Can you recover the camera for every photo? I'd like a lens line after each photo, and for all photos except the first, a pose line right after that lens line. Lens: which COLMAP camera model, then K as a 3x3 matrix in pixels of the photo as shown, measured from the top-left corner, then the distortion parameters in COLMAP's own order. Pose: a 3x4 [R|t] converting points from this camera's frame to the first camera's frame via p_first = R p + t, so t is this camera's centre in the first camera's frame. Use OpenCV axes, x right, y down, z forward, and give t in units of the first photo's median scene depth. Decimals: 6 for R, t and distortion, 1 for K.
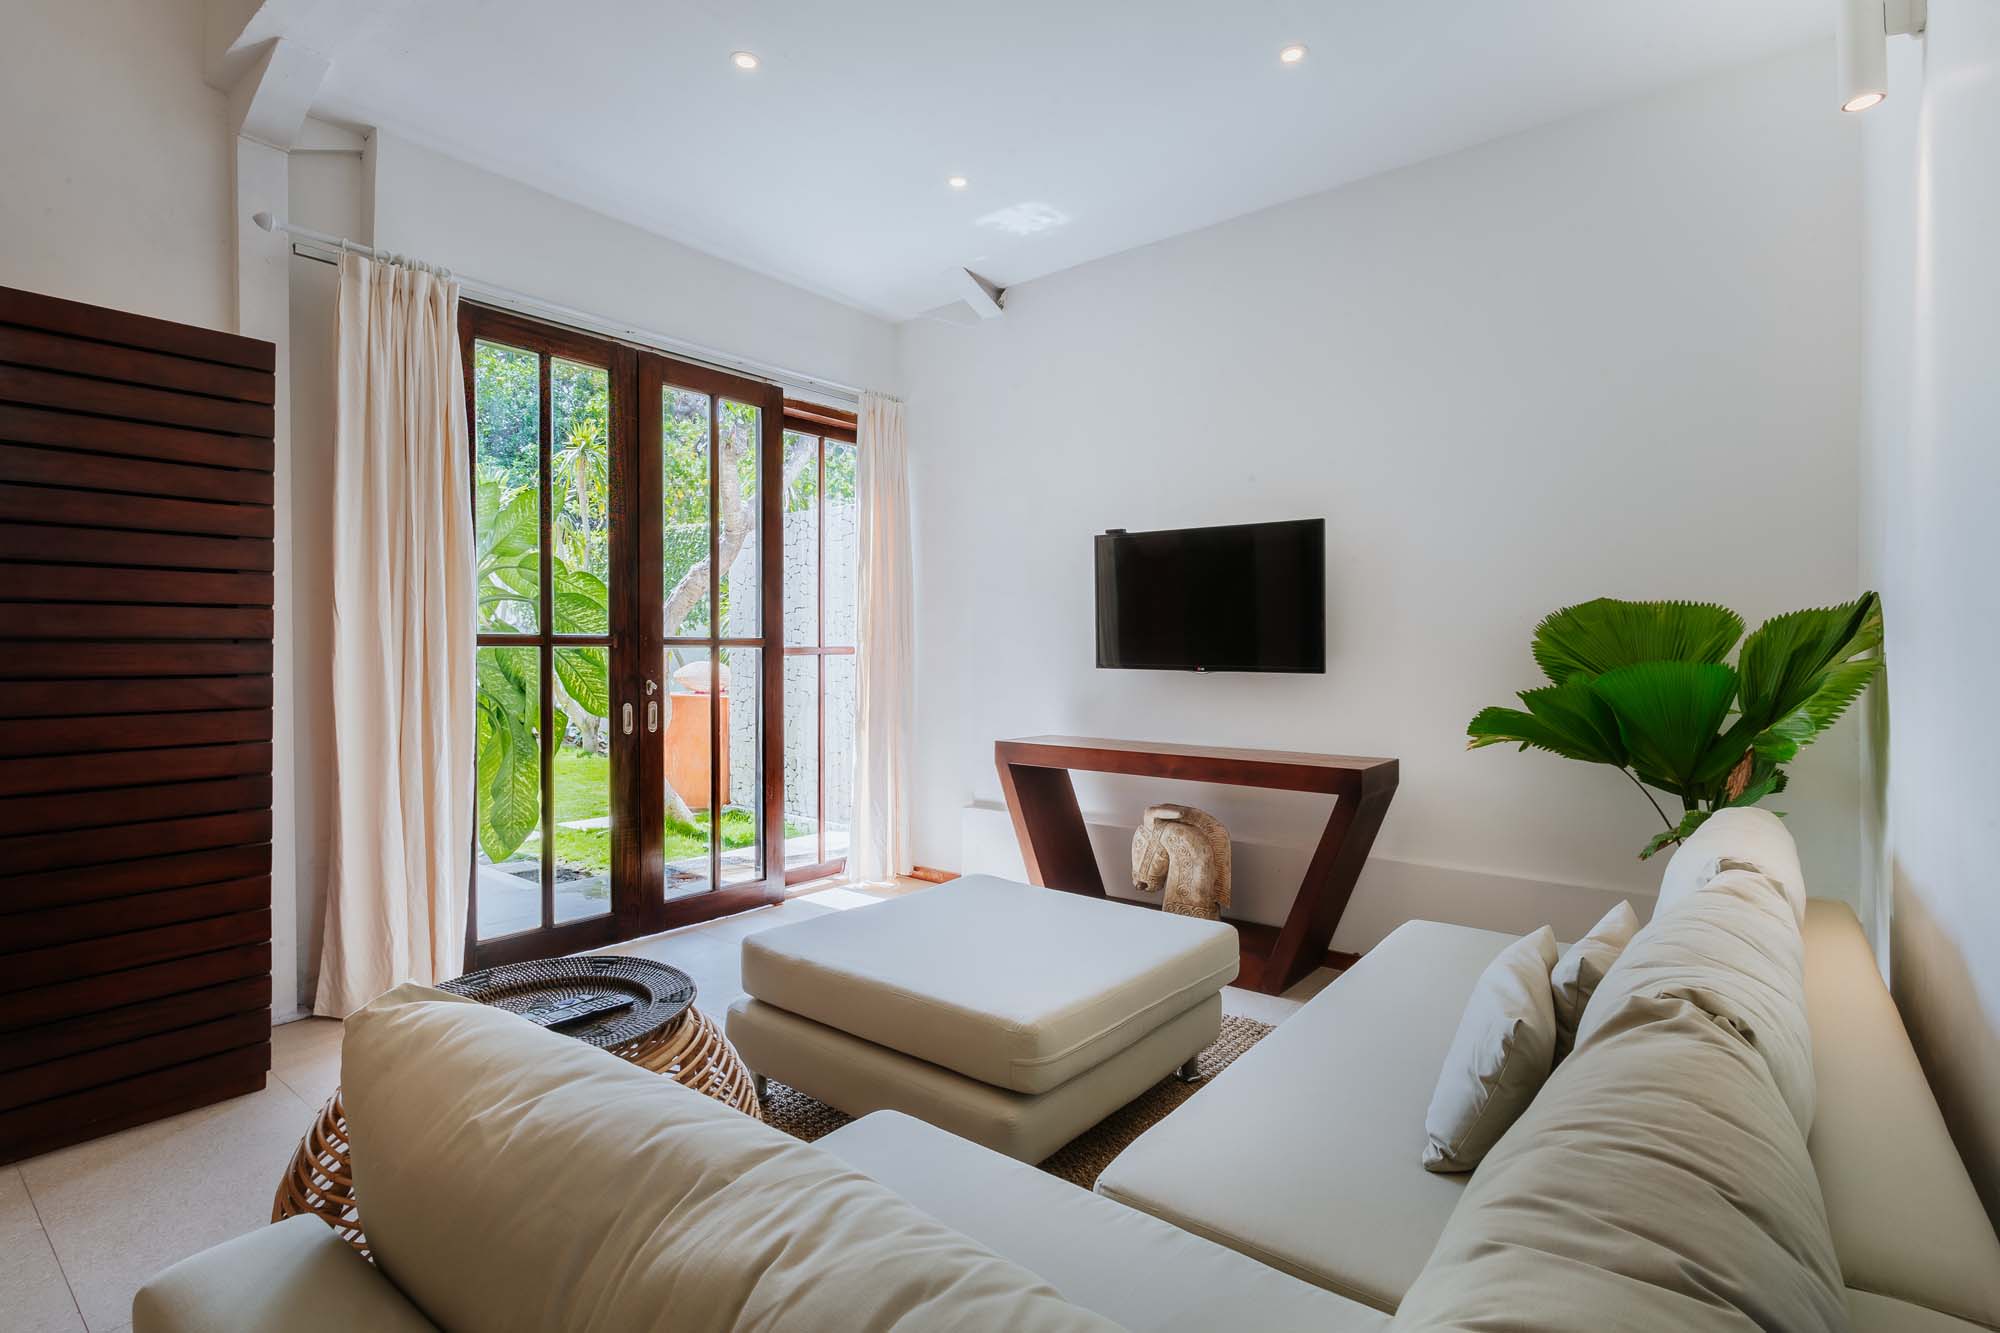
lens RADIAL K [[950.4, 0, 1008.1], [0, 950.4, 653.6], [0, 0, 1]] dist [0.000092, -0.000467]
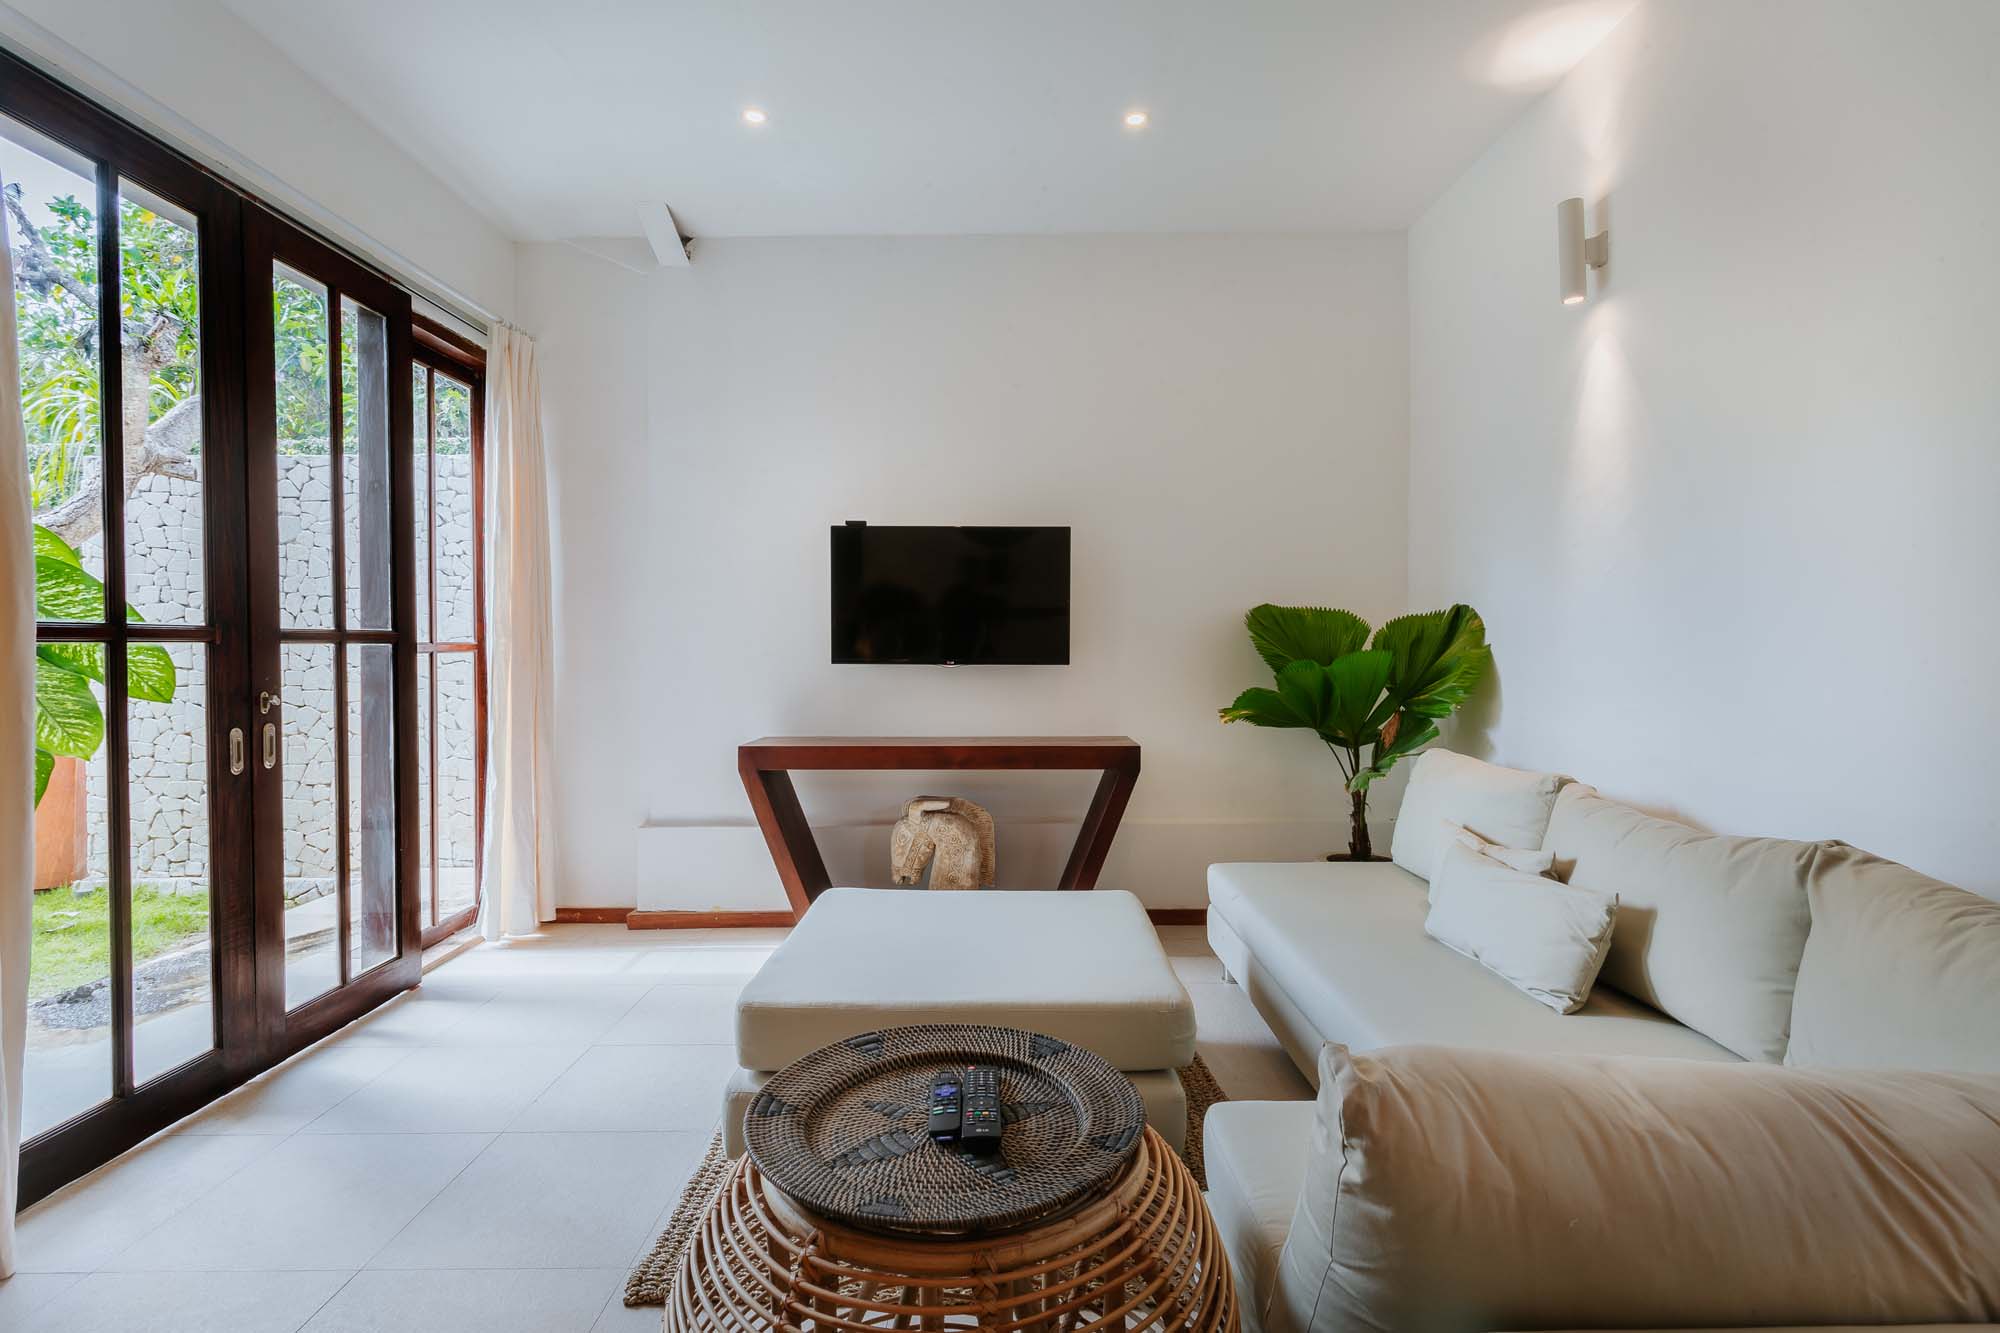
lens RADIAL K [[950.4, 0, 1008.1], [0, 950.4, 653.6], [0, 0, 1]] dist [0.000092, -0.000467]
pose [[0.788057, -0.010356, 0.615515, -0.390396], [0.006690, 0.999944, 0.008259, -0.001794], [-0.615565, -0.002390, 0.788082, 0.147631]]
